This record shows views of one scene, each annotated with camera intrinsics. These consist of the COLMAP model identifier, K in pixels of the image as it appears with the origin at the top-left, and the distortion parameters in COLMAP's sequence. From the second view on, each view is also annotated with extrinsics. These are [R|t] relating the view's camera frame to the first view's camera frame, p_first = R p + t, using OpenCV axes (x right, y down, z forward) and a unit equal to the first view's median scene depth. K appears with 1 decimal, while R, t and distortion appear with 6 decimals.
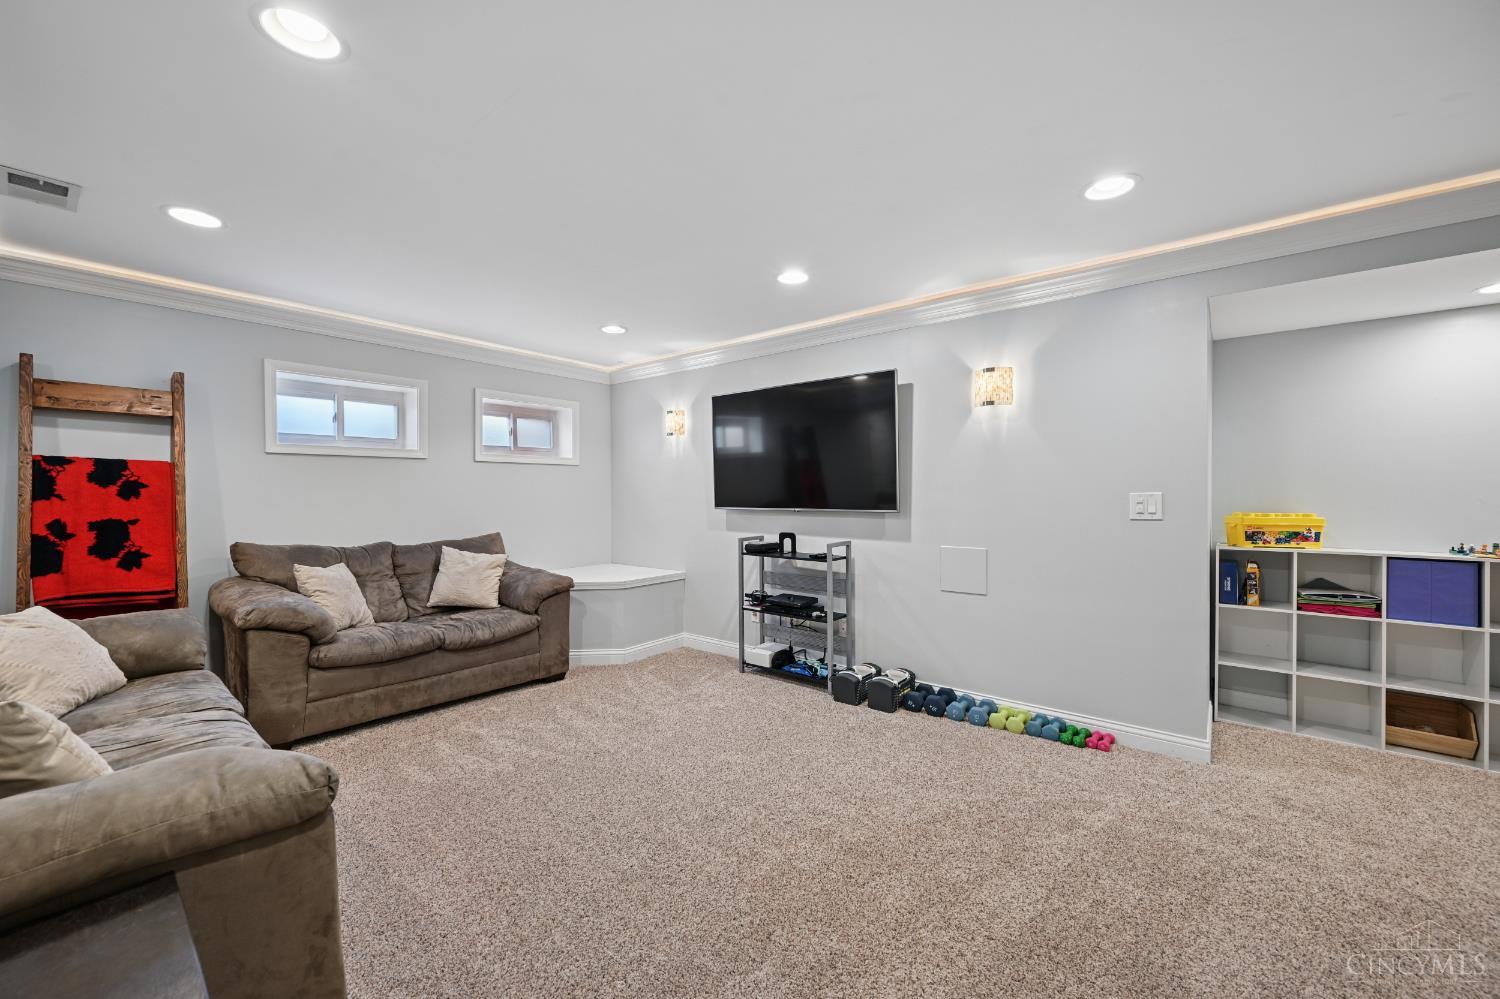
lens RADIAL K [[588.7, 0, 755.8], [0, 588.7, 496.1], [0, 0, 1]] dist [-0.002044, 0.000521]
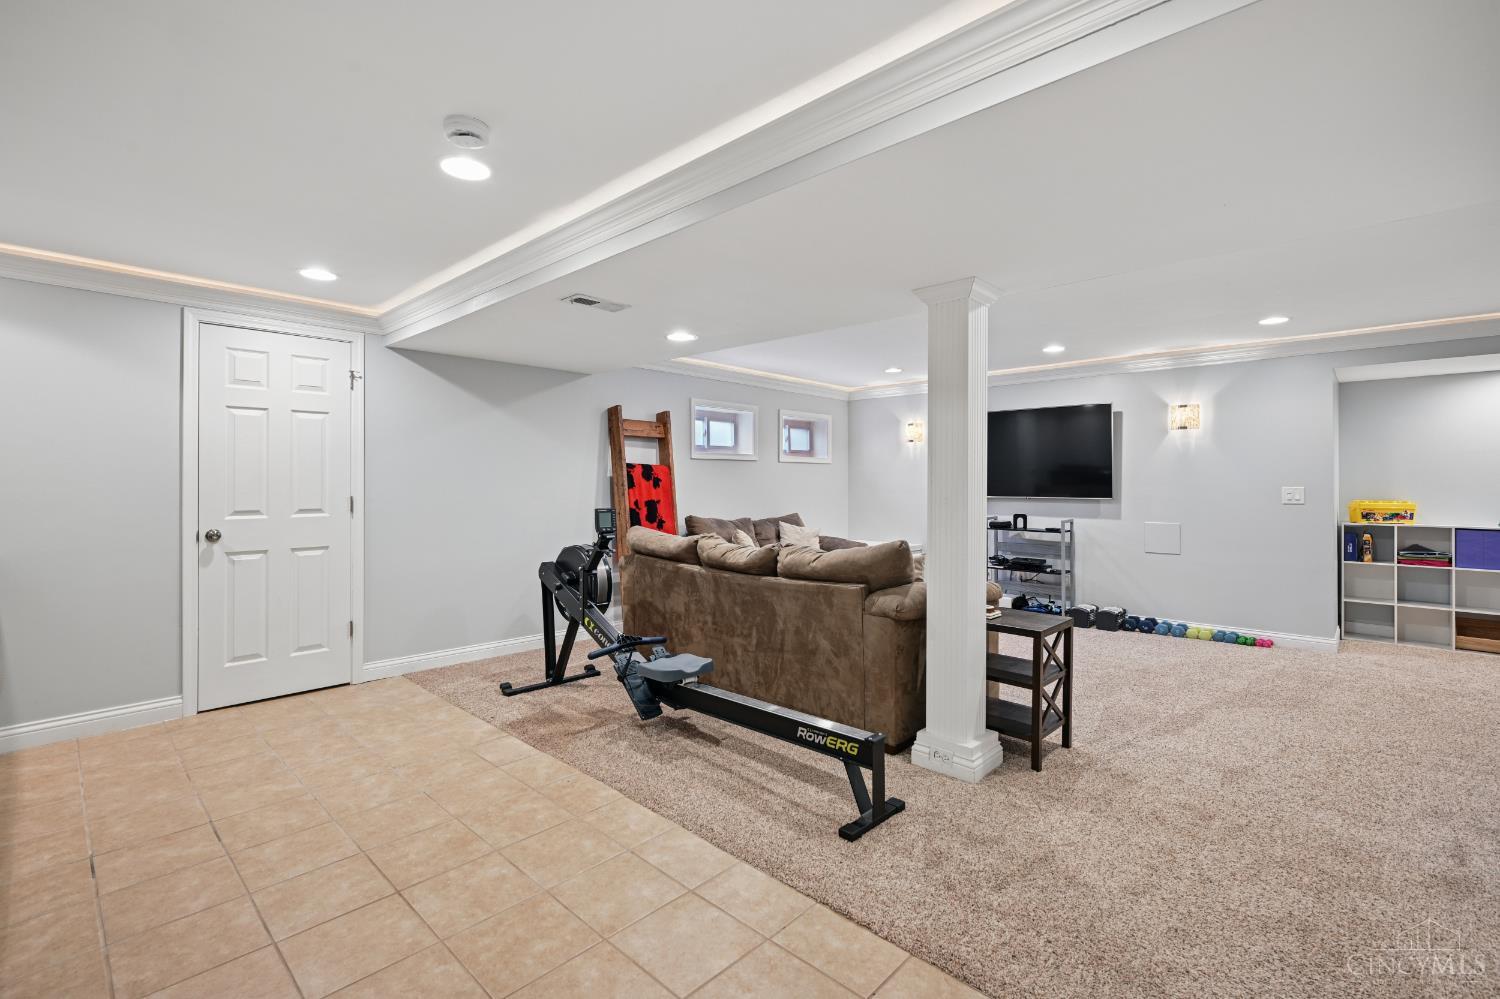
lens RADIAL K [[669.8, 0, 744.5], [0, 669.8, 477.2], [0, 0, 1]] dist [-0.007932, 0.000470]
pose [[0.996675, 0.002889, -0.081432, -0.583808], [-0.004314, 0.999841, -0.017323, 0.005487], [0.081369, 0.017616, 0.996528, -0.801163]]
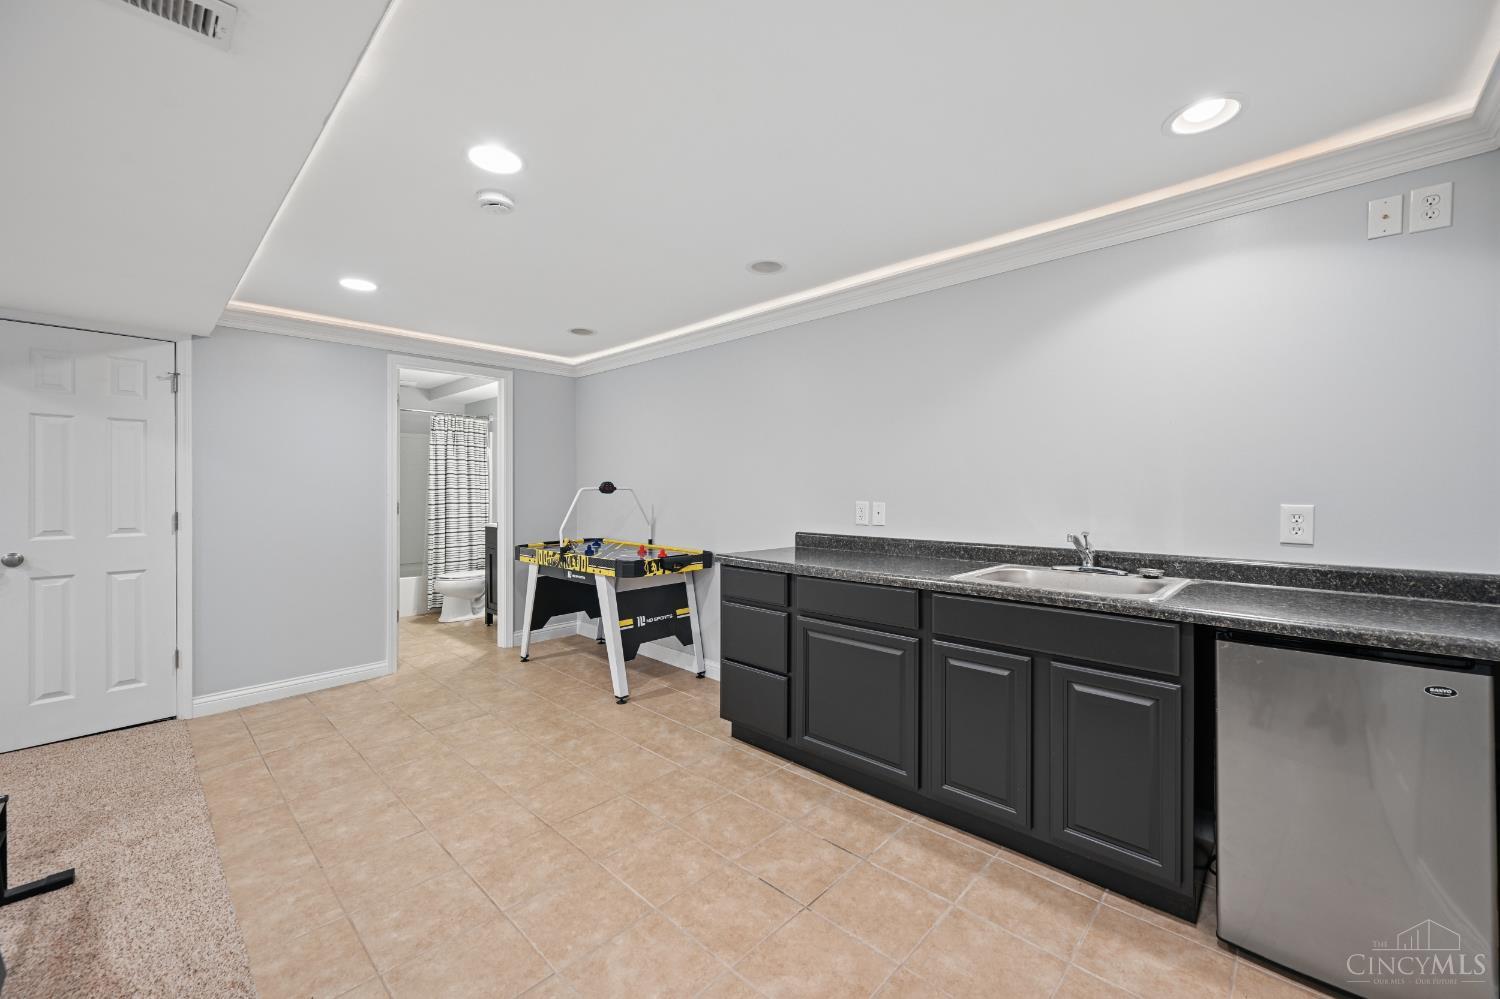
lens RADIAL K [[588.7, 0, 748.2], [0, 588.7, 497.0], [0, 0, 1]] dist [-0.002044, 0.000521]
pose [[-0.996587, 0.000821, 0.082549, -1.243304], [0.002747, 0.999726, 0.023228, -0.004467], [-0.082508, 0.023375, -0.996316, 0.450618]]
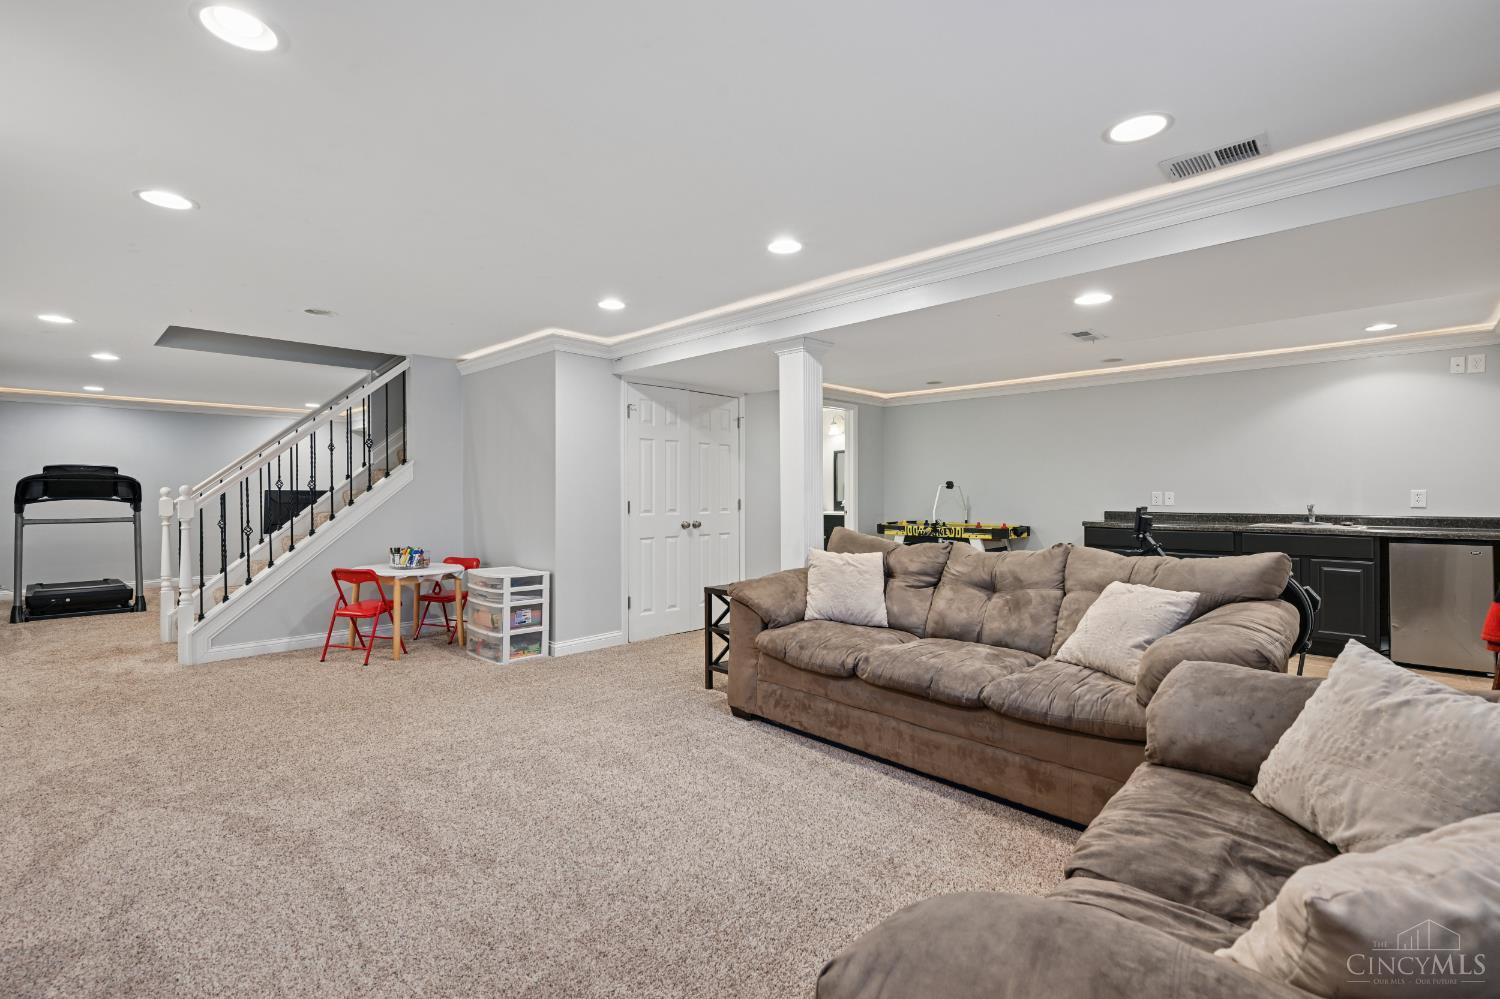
lens RADIAL K [[669.8, 0, 743.7], [0, 669.8, 499.0], [0, 0, 1]] dist [-0.007932, 0.000470]
pose [[-0.995170, 0.001944, 0.098150, -0.384729], [0.003909, 0.999796, 0.019831, 0.004121], [-0.098092, 0.020119, -0.994974, 1.446415]]
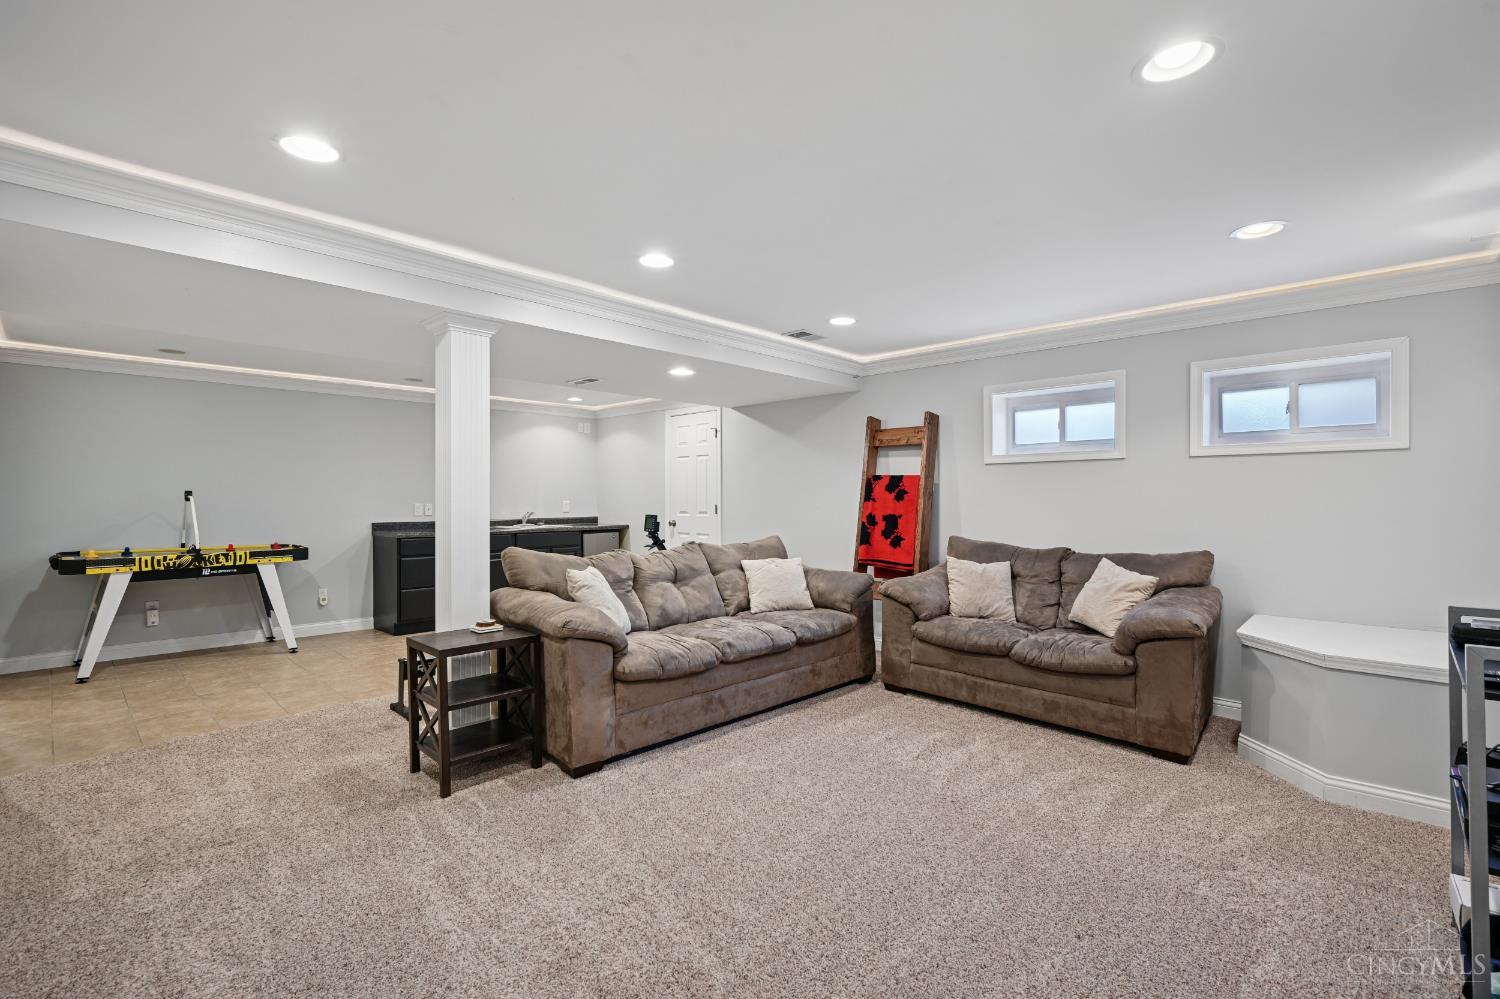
lens RADIAL K [[669.8, 0, 746.7], [0, 669.8, 502.1], [0, 0, 1]] dist [-0.007932, 0.000470]
pose [[-0.085919, 0.008526, -0.996266, 0.618405], [-0.007396, 0.999930, 0.009196, -0.005279], [0.996275, 0.008159, -0.085850, 0.671512]]
